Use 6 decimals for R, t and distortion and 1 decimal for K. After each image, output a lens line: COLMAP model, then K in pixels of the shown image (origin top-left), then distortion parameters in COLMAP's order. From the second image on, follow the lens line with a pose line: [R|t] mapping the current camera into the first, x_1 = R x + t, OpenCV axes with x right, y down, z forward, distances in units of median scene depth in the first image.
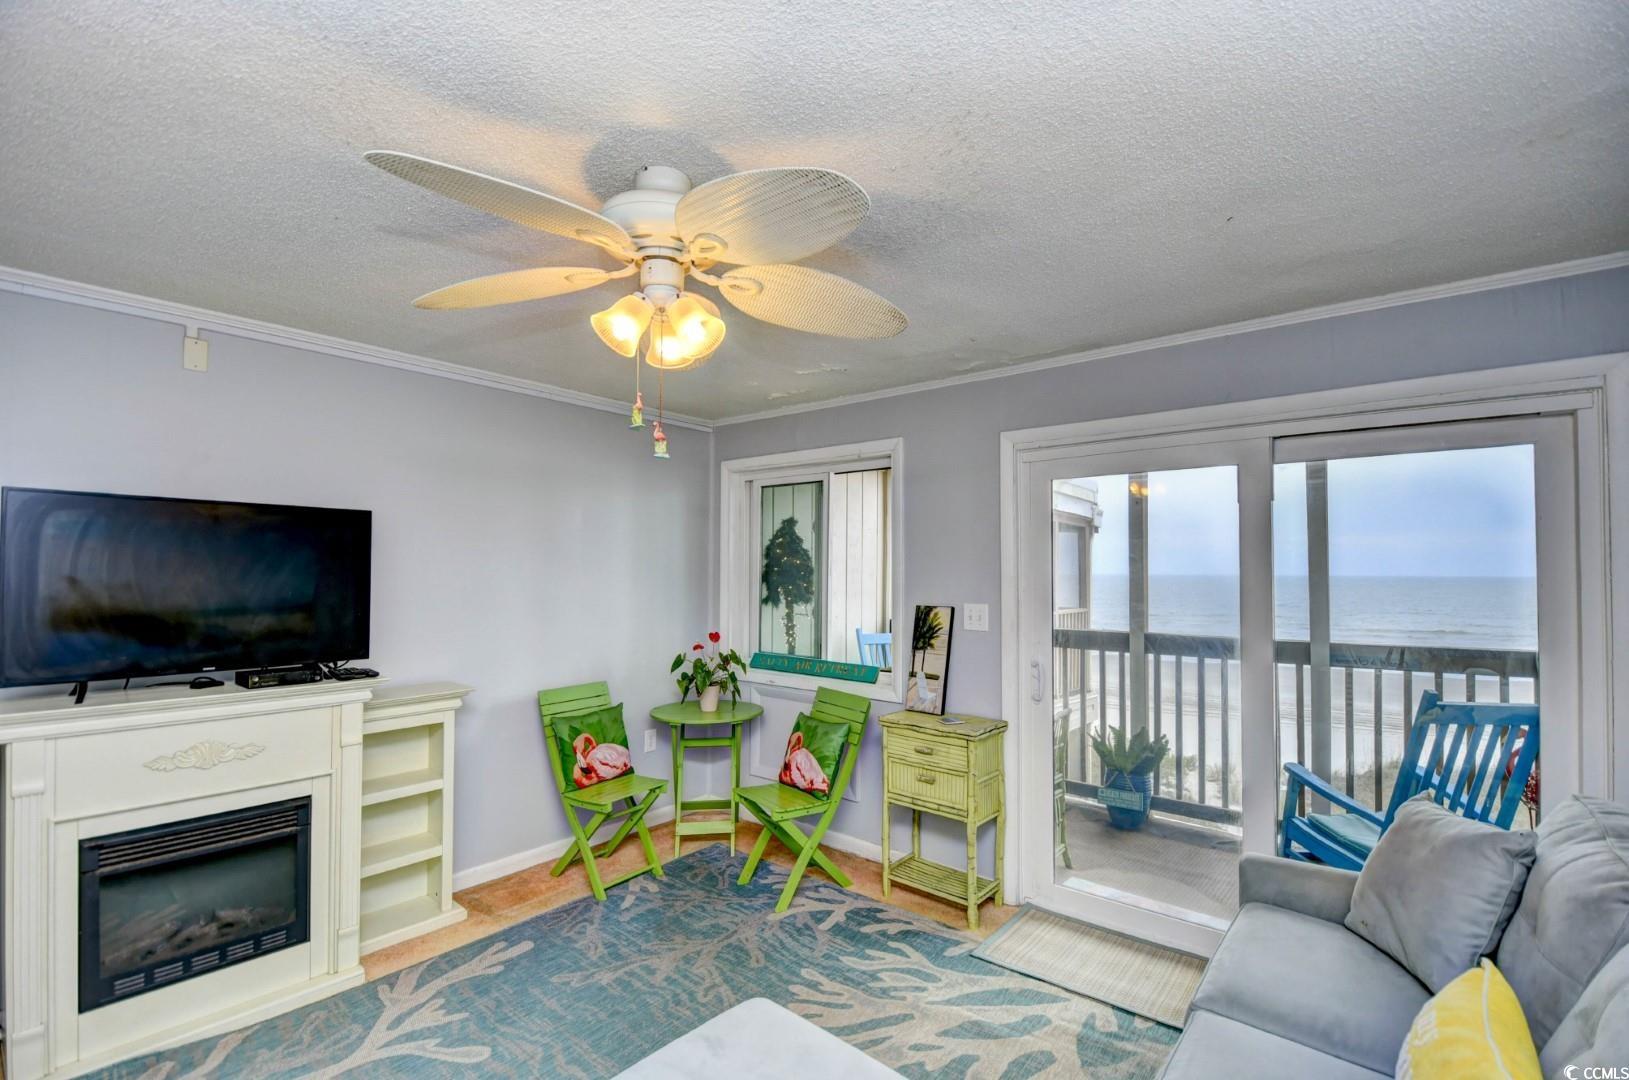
lens RADIAL K [[730.8, 0, 823.6], [0, 730.8, 544.0], [0, 0, 1]] dist [0.003150, -0.009719]
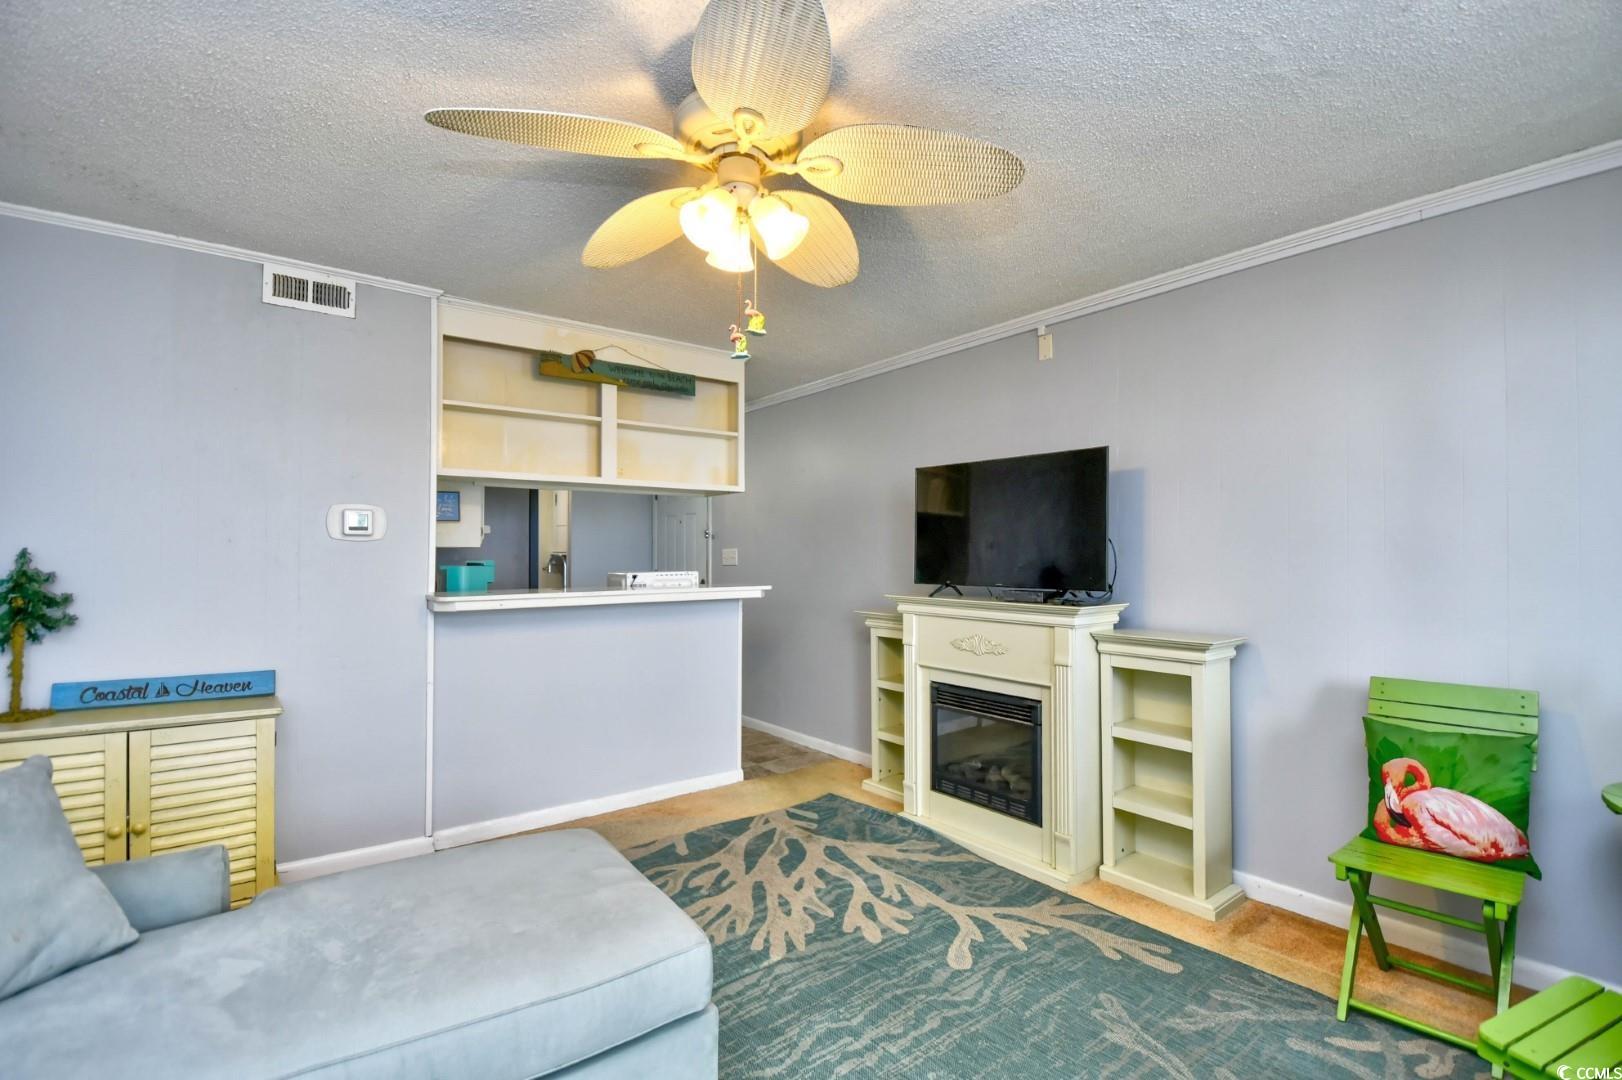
lens RADIAL K [[727.6, 0, 810.8], [0, 727.6, 550.1], [0, 0, 1]] dist [0.003150, -0.009719]
pose [[-0.213737, -0.016698, -0.976749, 0.399836], [0.024025, 0.999462, -0.022343, 0.098483], [0.976596, -0.028242, -0.213221, 0.717843]]
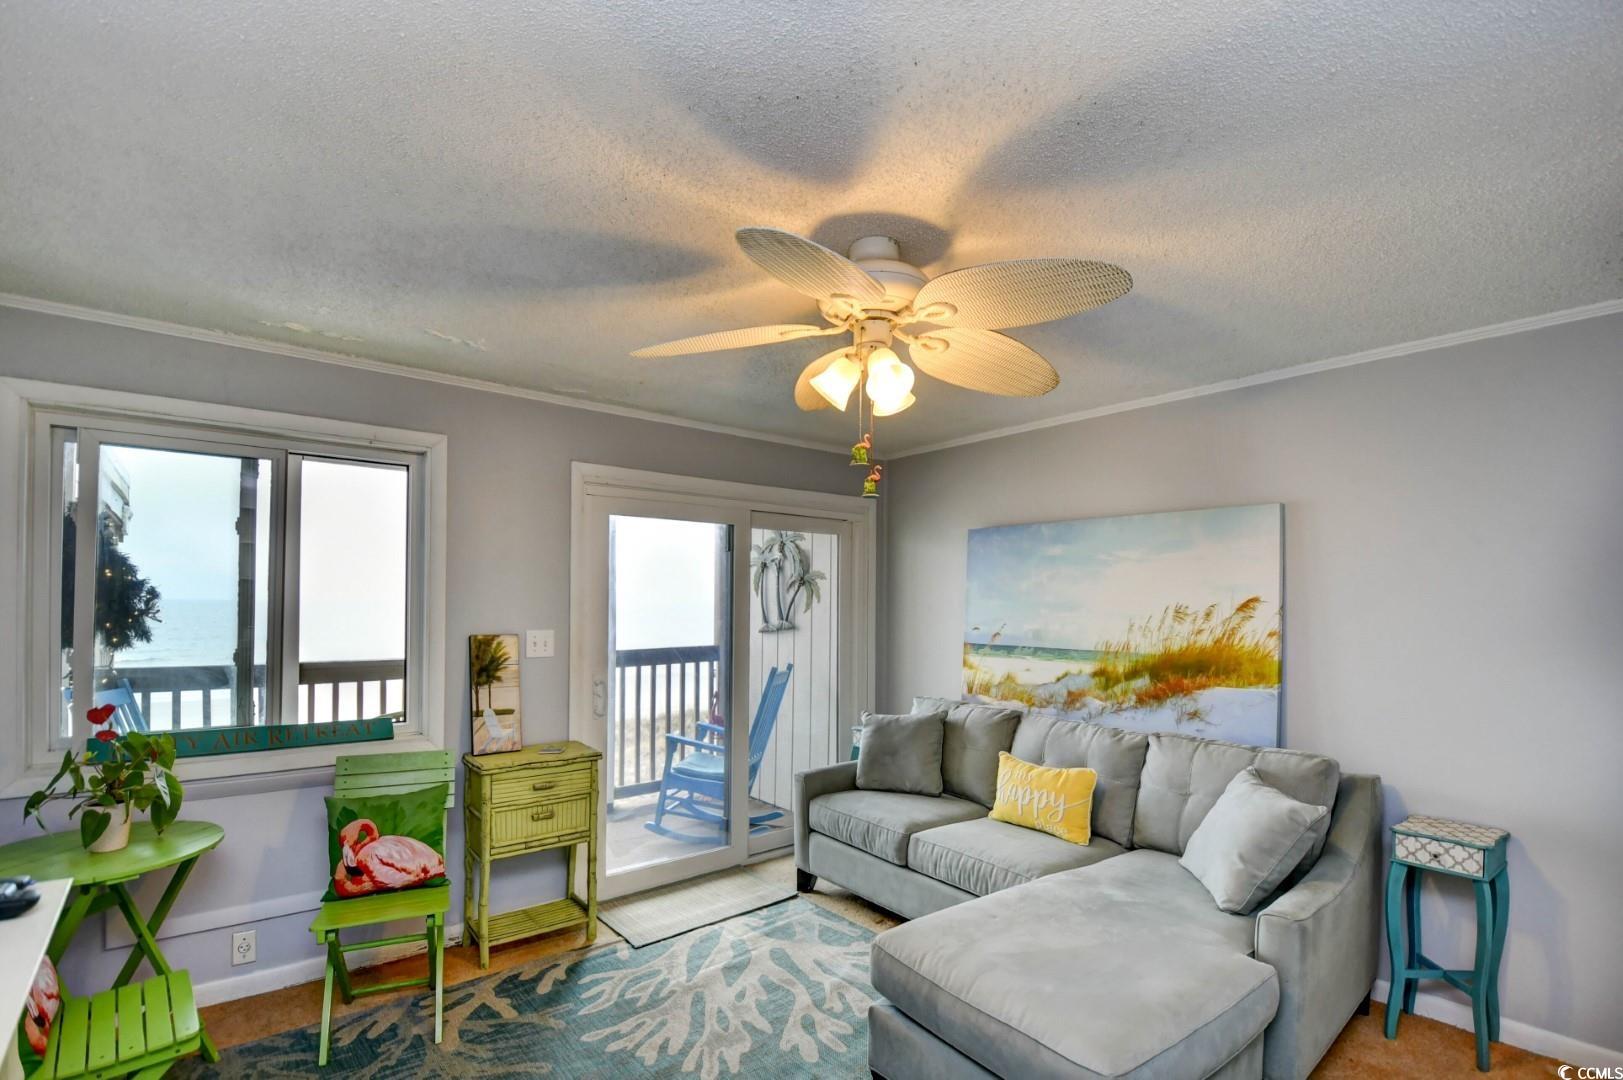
lens RADIAL K [[728.1, 0, 813.0], [0, 728.1, 605.6], [0, 0, 1]] dist [0.003150, -0.009719]
pose [[0.198990, -0.001855, 0.980000, -0.716990], [-0.037553, 0.999249, 0.009516, 0.027918], [-0.979282, -0.038696, 0.198771, 0.483350]]
